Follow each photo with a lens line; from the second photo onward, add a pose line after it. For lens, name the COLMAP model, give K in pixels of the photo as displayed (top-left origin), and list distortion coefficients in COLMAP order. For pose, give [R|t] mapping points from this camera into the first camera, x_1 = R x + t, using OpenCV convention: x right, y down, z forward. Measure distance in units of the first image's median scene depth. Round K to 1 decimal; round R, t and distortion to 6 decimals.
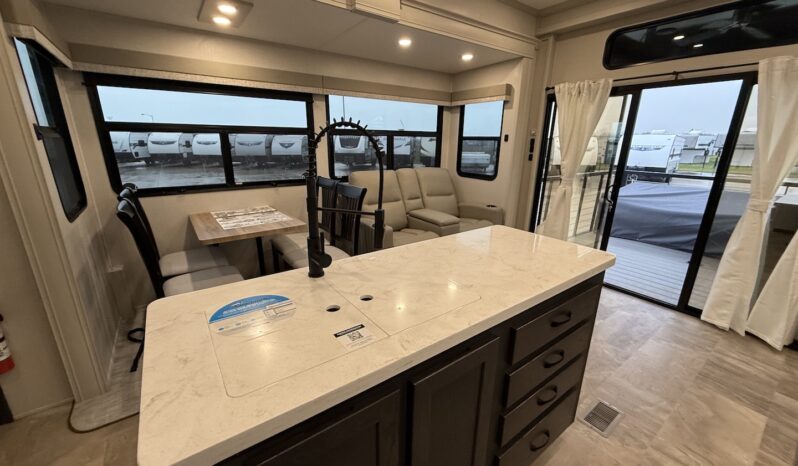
lens RADIAL K [[316.4, 0, 397.3], [0, 316.4, 232.0], [0, 0, 1]] dist [-0.001691, 0.000140]
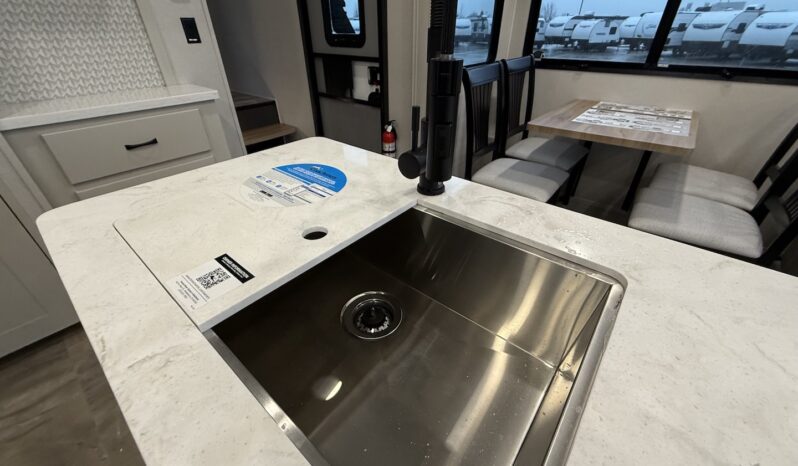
lens RADIAL K [[316.4, 0, 397.3], [0, 316.4, 232.0], [0, 0, 1]] dist [-0.001691, 0.000140]
pose [[0.241246, 0.521402, -0.818499, 0.097399], [-0.260313, 0.847269, 0.463004, -0.020496], [0.934900, 0.101368, 0.340128, 0.308964]]
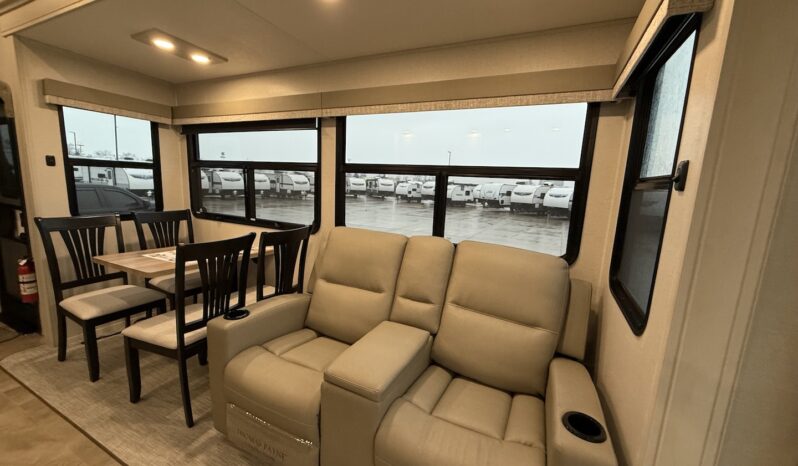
lens RADIAL K [[316.4, 0, 397.3], [0, 316.4, 232.0], [0, 0, 1]] dist [-0.001691, 0.000140]
pose [[0.473890, 0.147012, -0.868225, 0.590150], [-0.288198, 0.957559, 0.004836, -0.265957], [0.832088, 0.247929, 0.496146, 0.964172]]
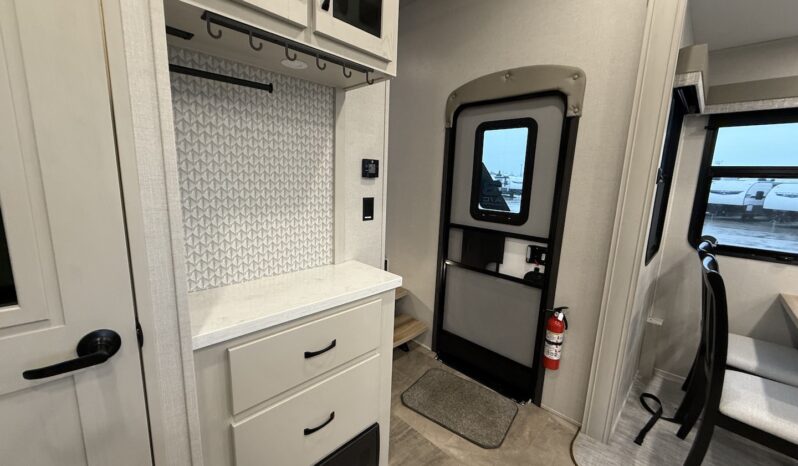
lens RADIAL K [[316.4, 0, 397.3], [0, 316.4, 232.0], [0, 0, 1]] dist [-0.001691, 0.000140]
pose [[0.158109, 0.166380, -0.973303, -0.142559], [-0.304585, 0.945852, 0.112209, -0.003306], [0.939271, 0.278713, 0.200225, 0.034040]]
